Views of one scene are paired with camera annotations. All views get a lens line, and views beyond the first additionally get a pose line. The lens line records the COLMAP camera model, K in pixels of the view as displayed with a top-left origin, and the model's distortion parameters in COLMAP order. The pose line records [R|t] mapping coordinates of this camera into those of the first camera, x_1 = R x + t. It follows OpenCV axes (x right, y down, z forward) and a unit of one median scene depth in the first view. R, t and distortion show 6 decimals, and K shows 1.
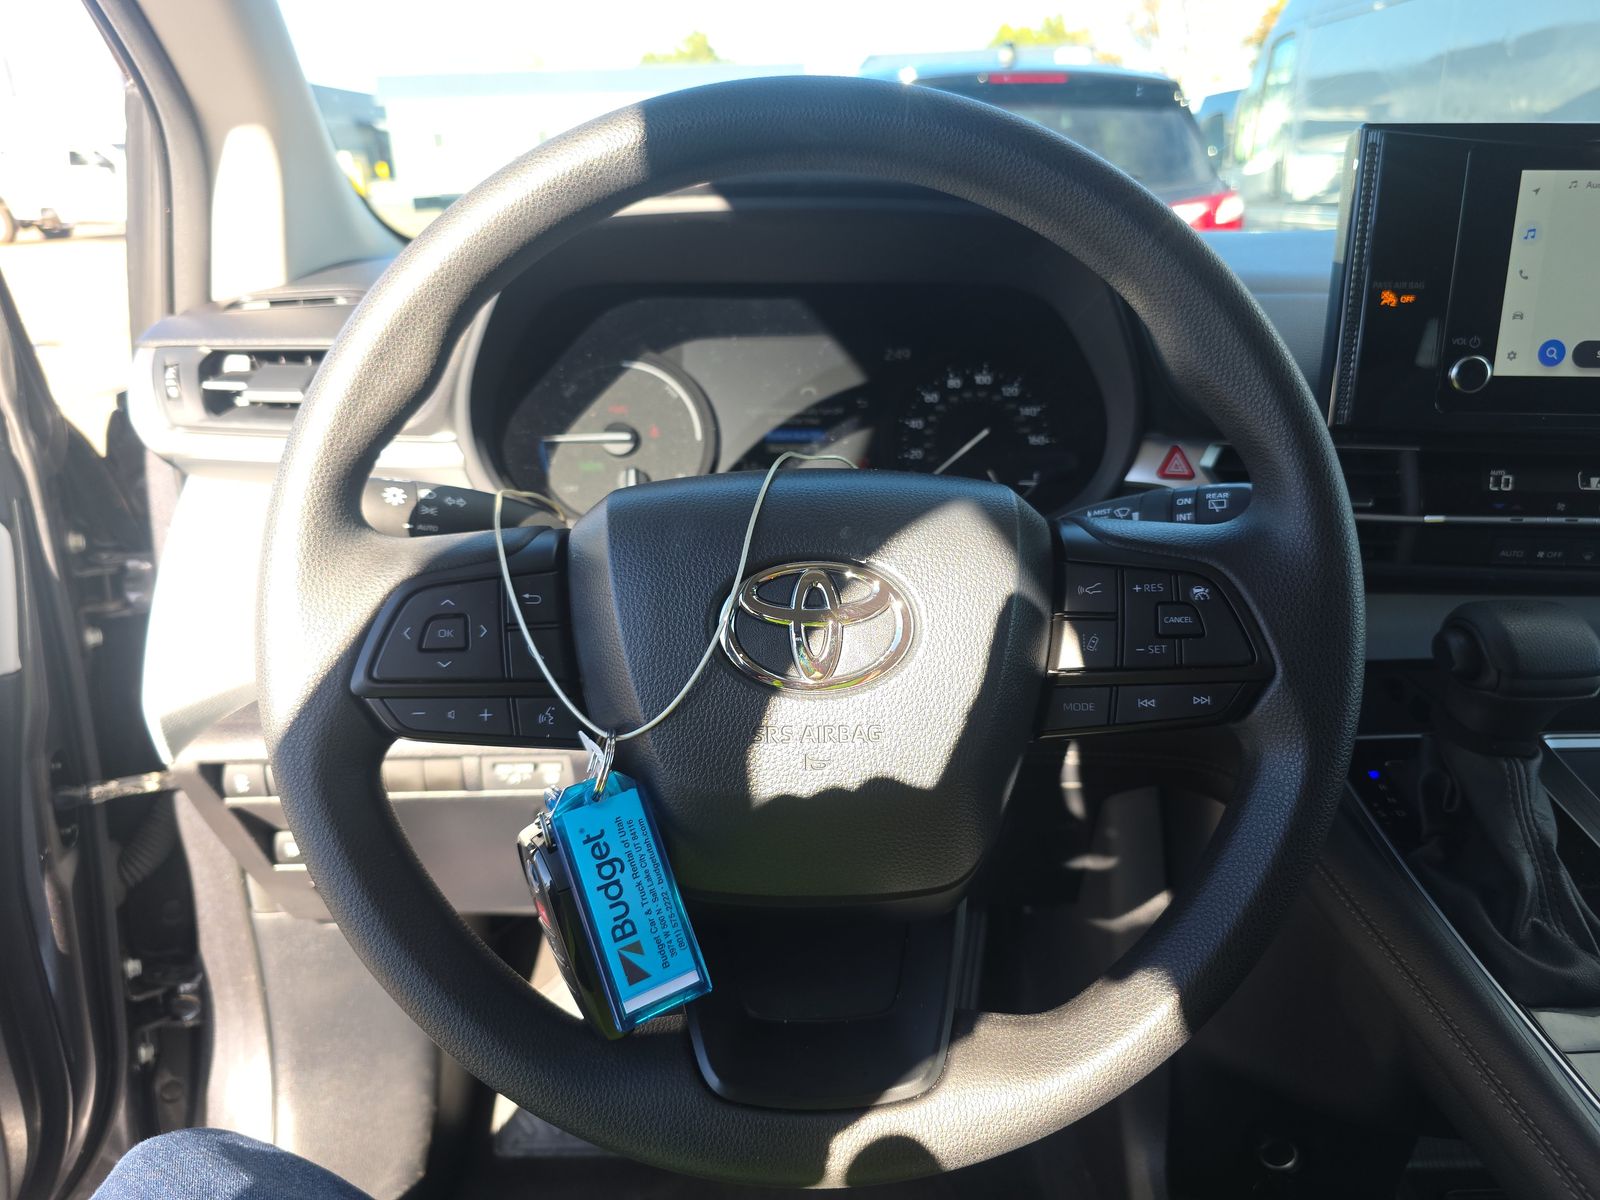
lens RADIAL K [[1065.7, 0, 799.5], [0, 1065.7, 601.4], [0, 0, 1]] dist [0.038775, -0.021056]
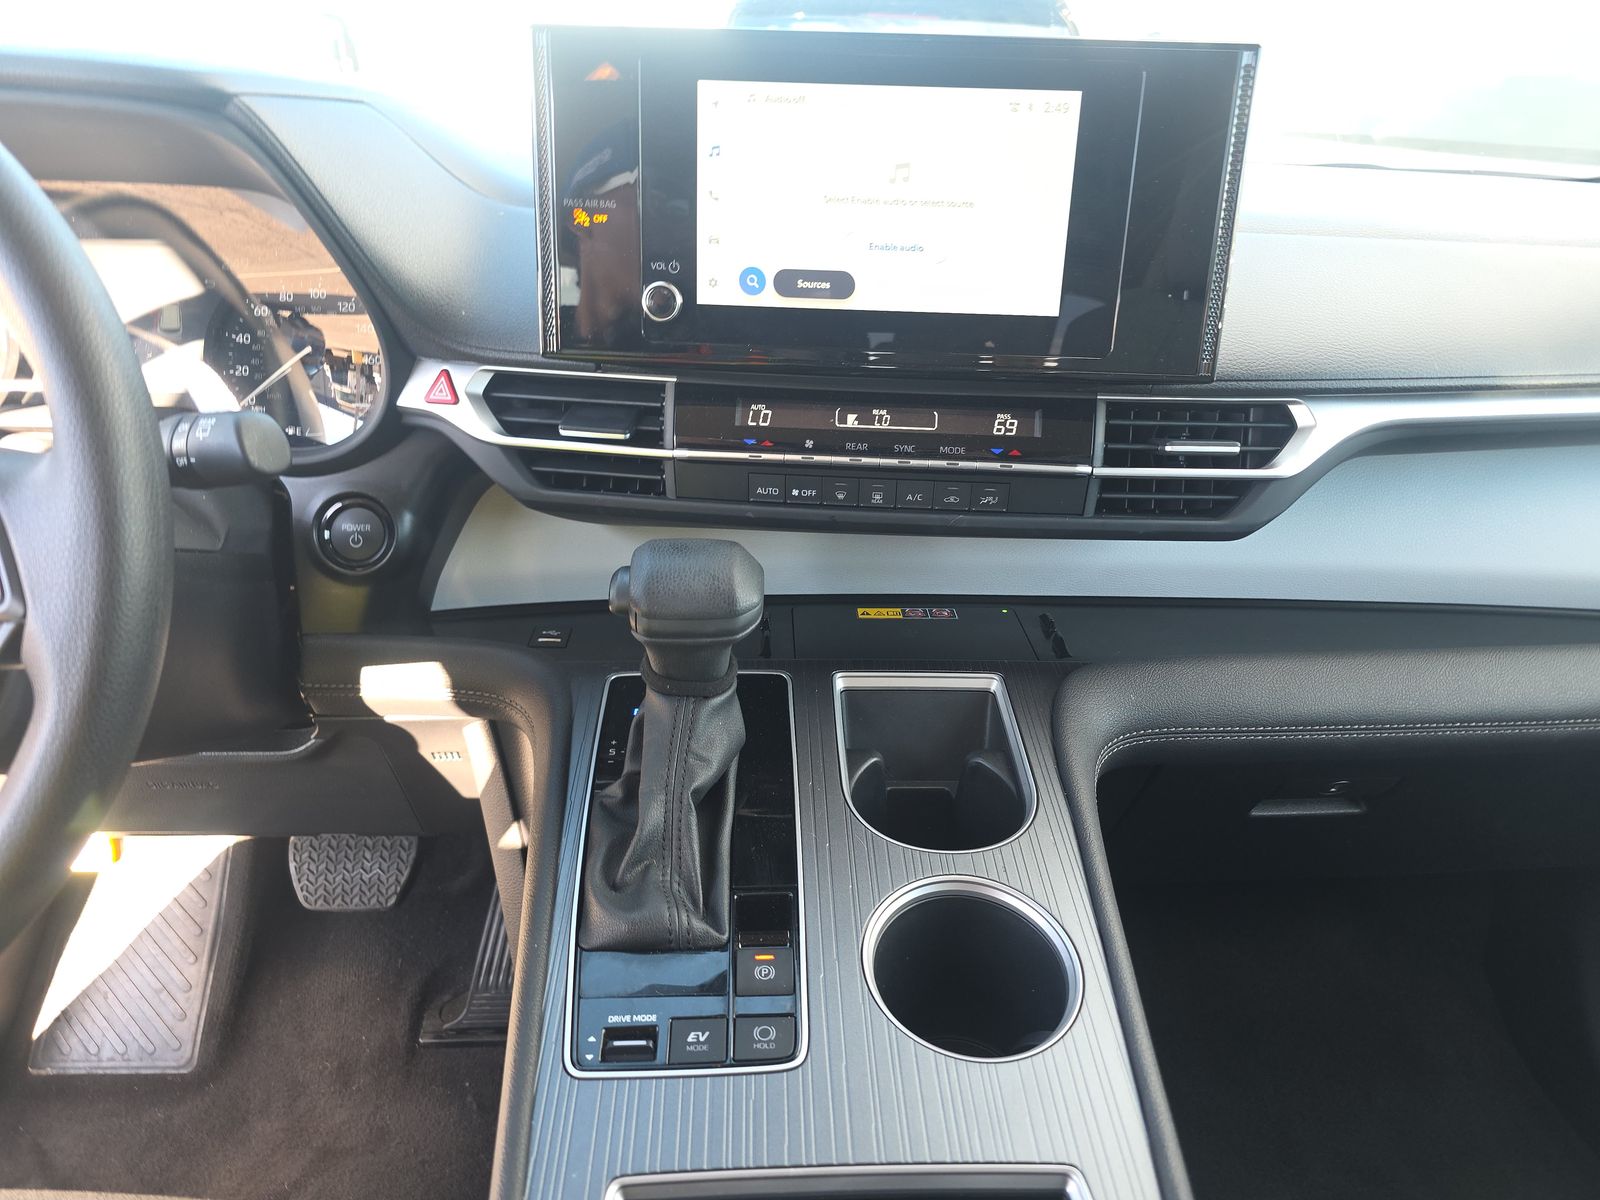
lens RADIAL K [[1065.7, 0, 799.0], [0, 1065.7, 600.6], [0, 0, 1]] dist [0.038775, -0.021056]
pose [[0.999630, 0.027206, -0.000267, 0.631031], [-0.027148, 0.998052, 0.056171, -0.000042], [0.001794, -0.056143, 0.998421, 0.026275]]
